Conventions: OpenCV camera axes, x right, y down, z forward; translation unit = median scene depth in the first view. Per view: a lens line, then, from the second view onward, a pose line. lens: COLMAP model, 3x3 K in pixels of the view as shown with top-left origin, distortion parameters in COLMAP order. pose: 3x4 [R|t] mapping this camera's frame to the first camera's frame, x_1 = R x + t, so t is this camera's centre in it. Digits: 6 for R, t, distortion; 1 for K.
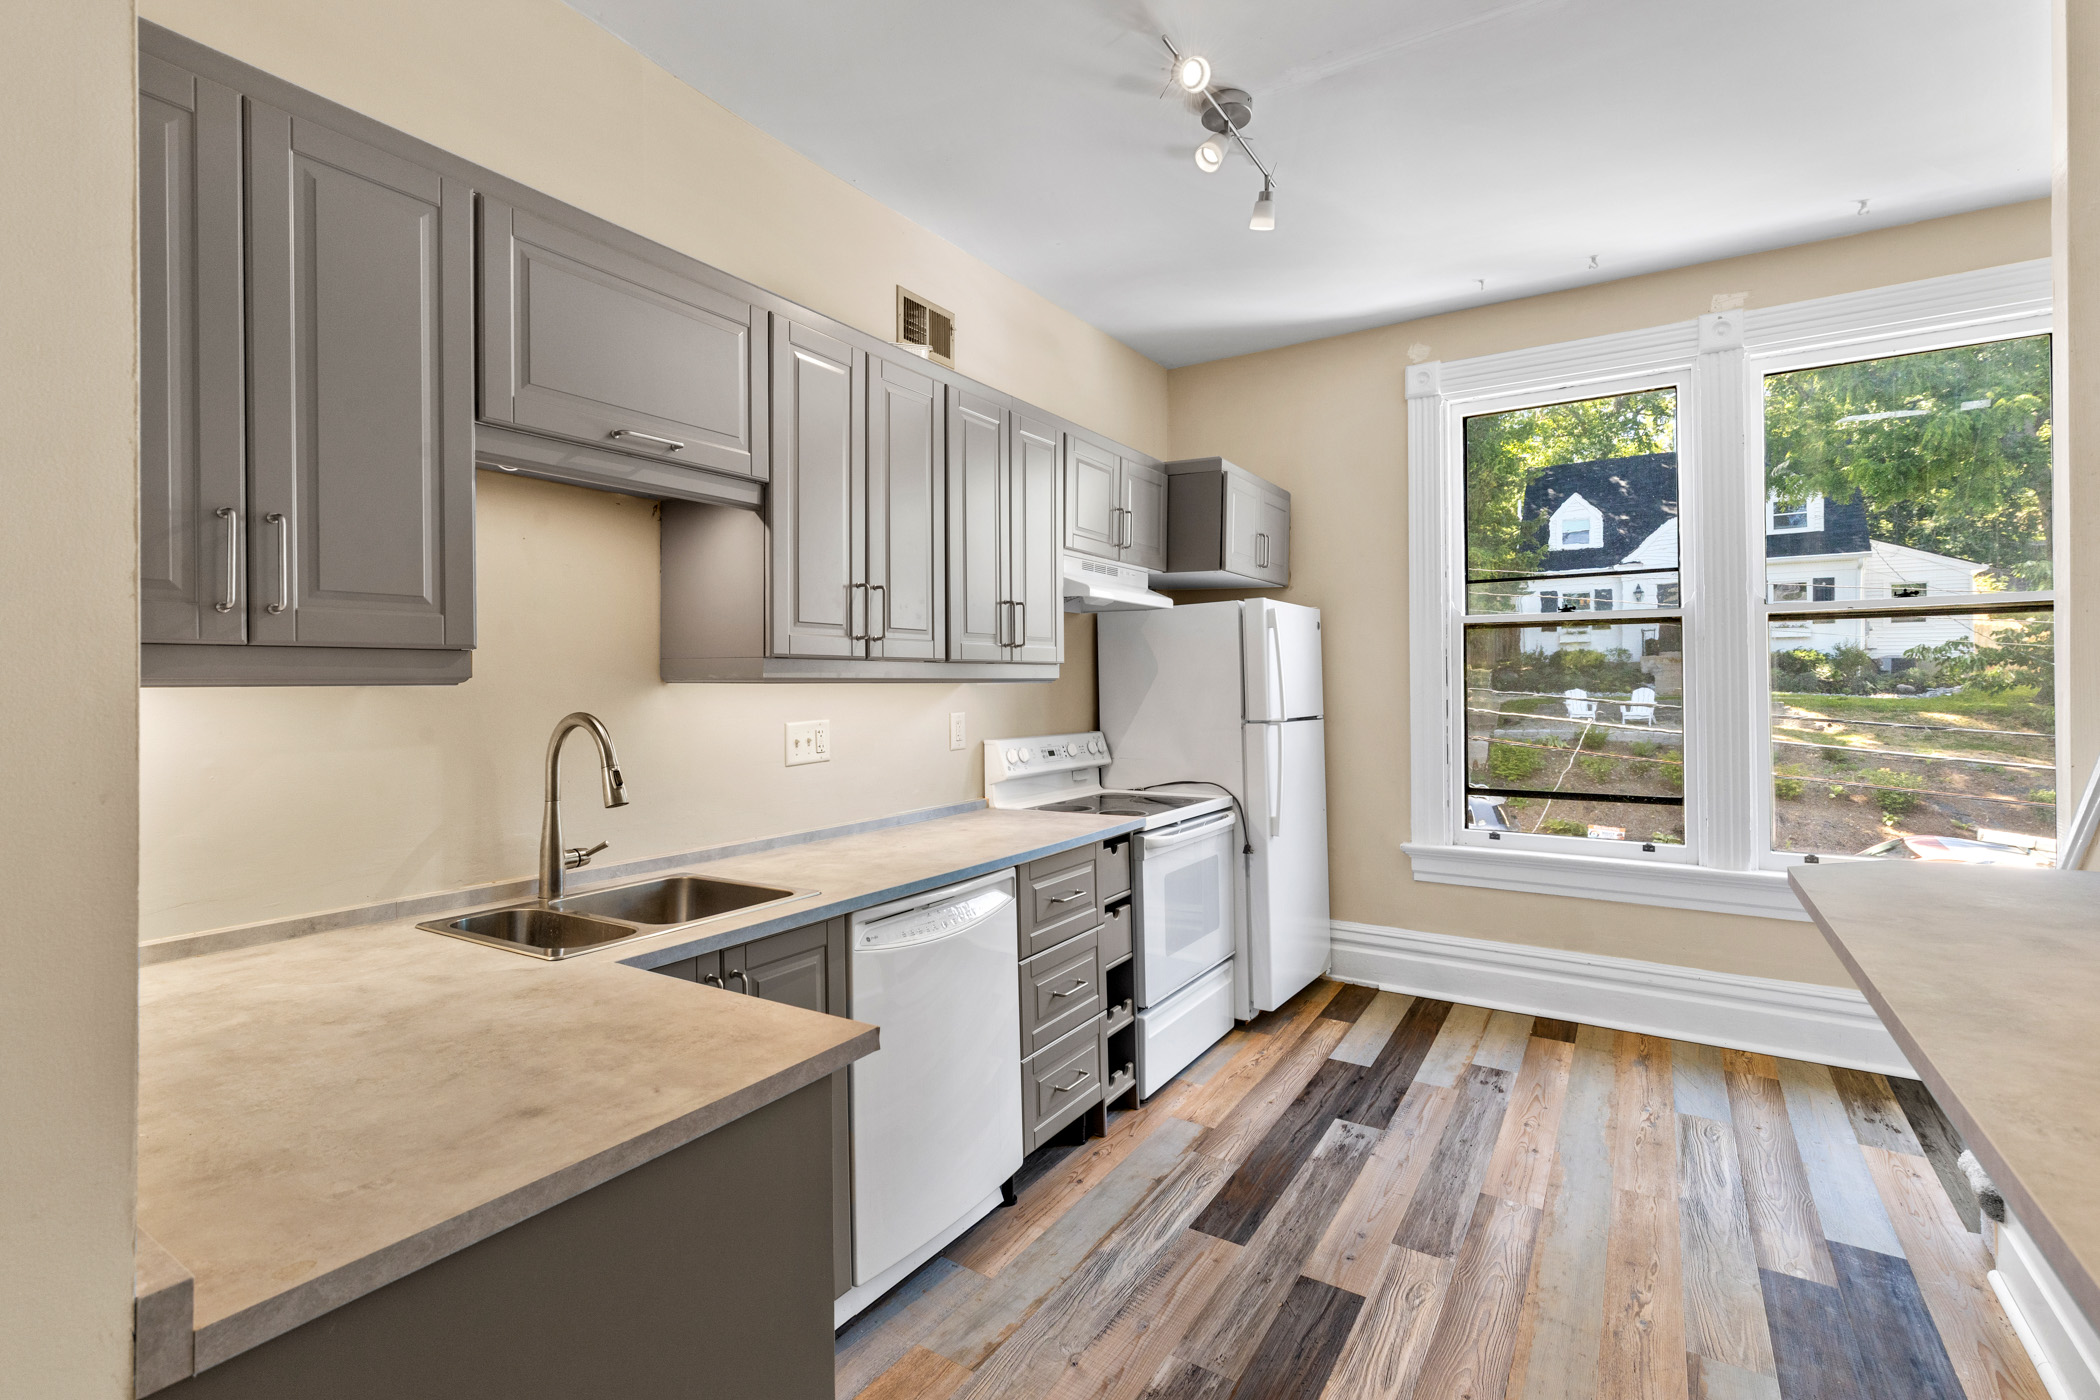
lens RADIAL K [[946.5, 0, 1046.5], [0, 946.5, 689.0], [0, 0, 1]] dist [0.011932, -0.000425]
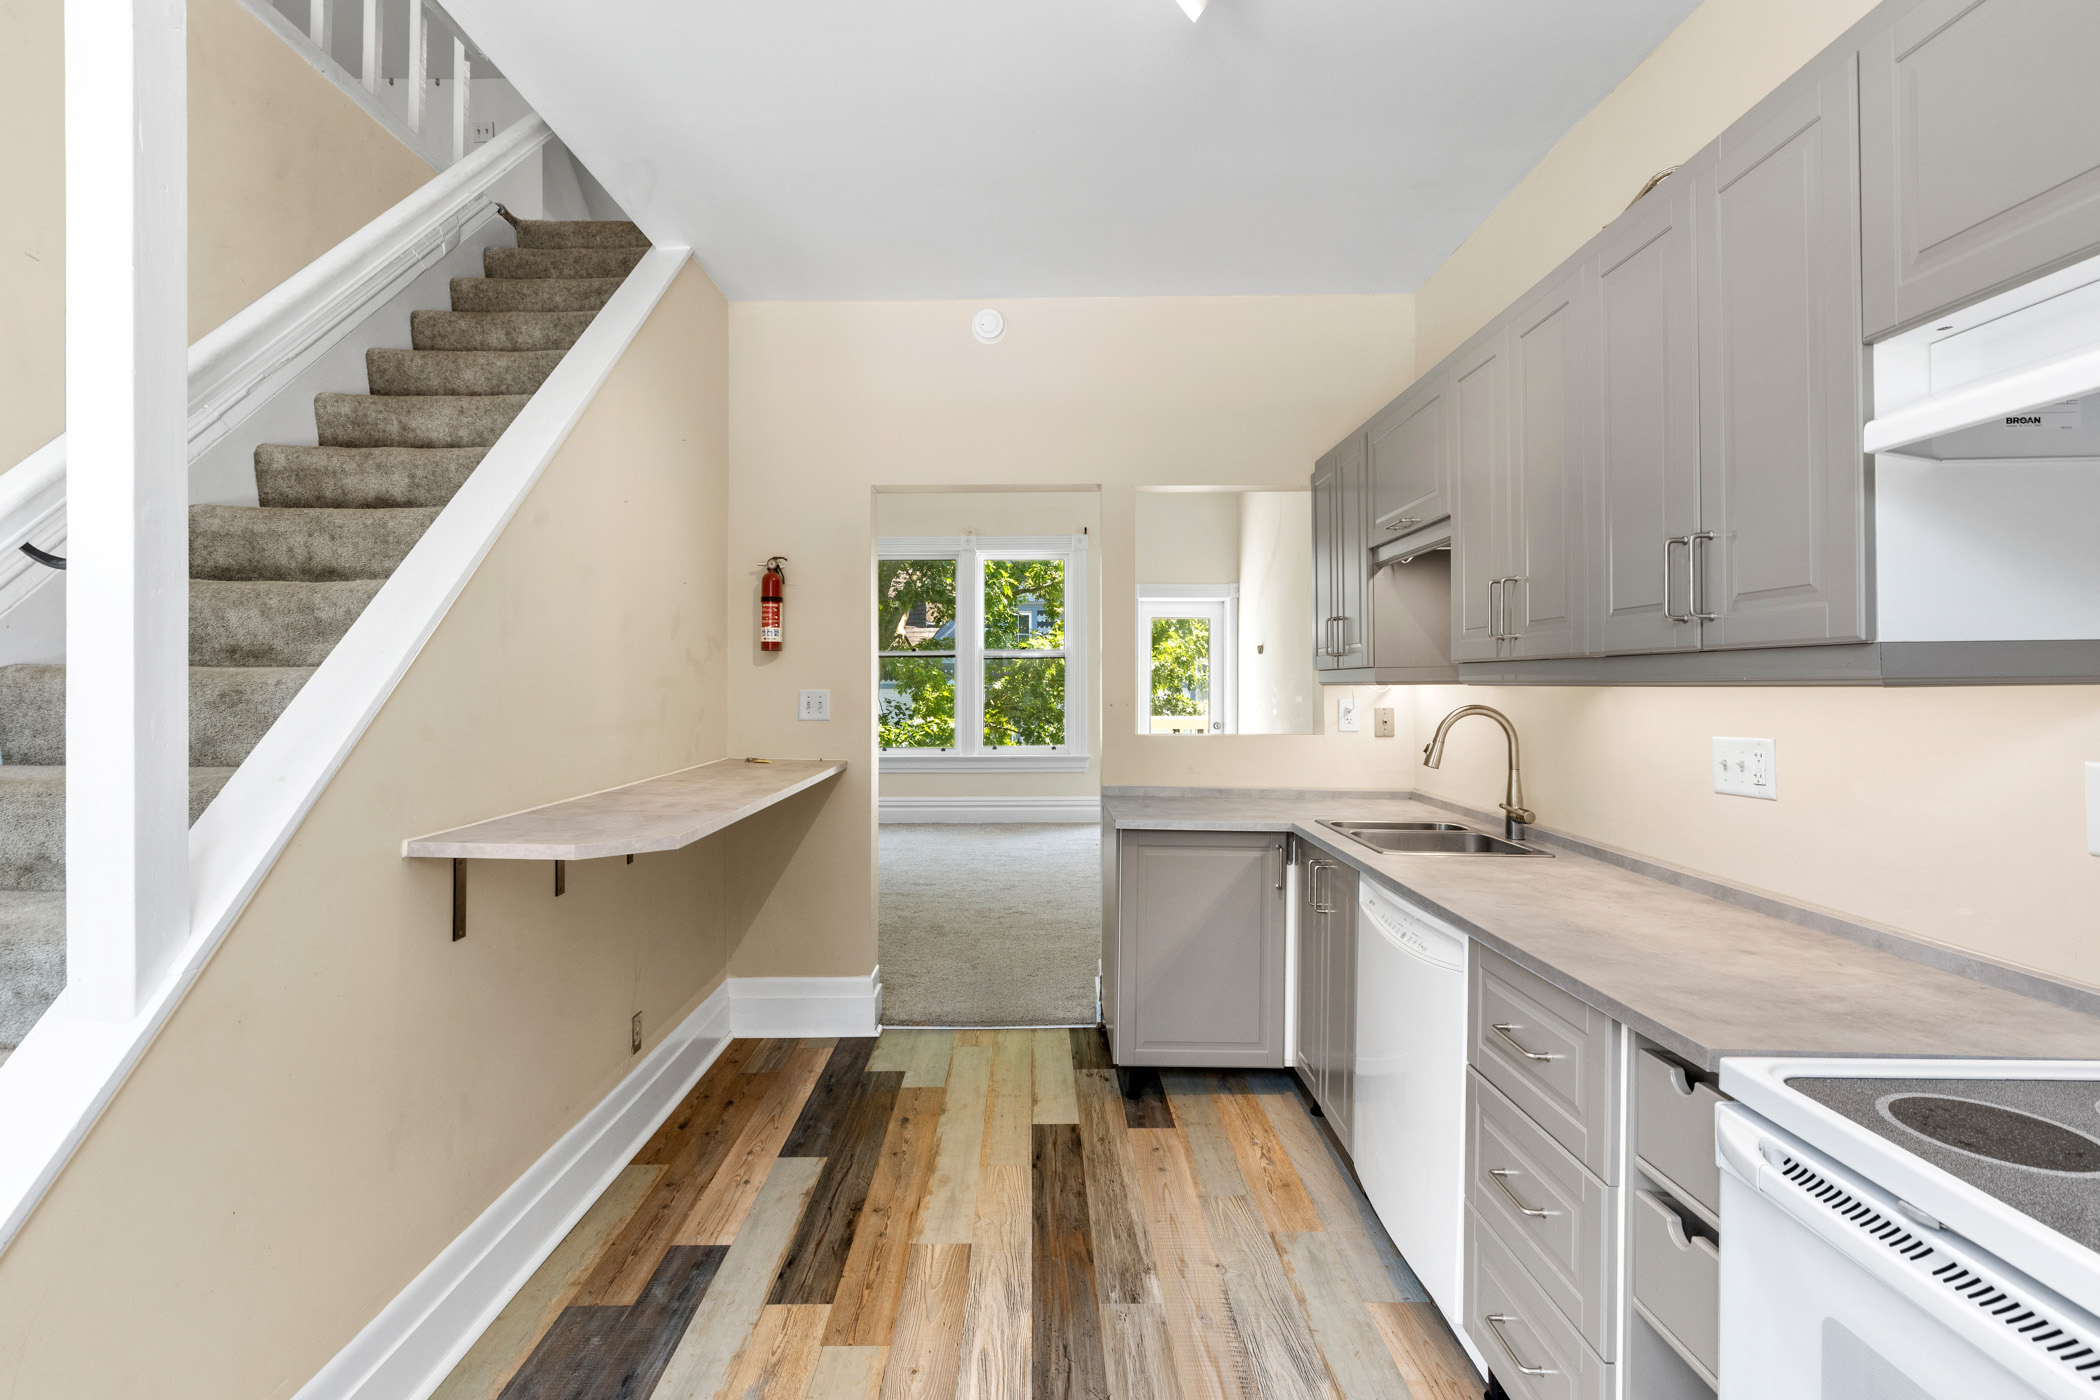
lens RADIAL K [[946.5, 0, 1041.7], [0, 946.5, 694.1], [0, 0, 1]] dist [0.011932, -0.000425]
pose [[-0.839311, 0.010230, -0.543555, 0.790218], [0.004293, 0.999916, 0.012190, -0.015445], [0.543634, 0.007898, -0.839285, 1.740854]]
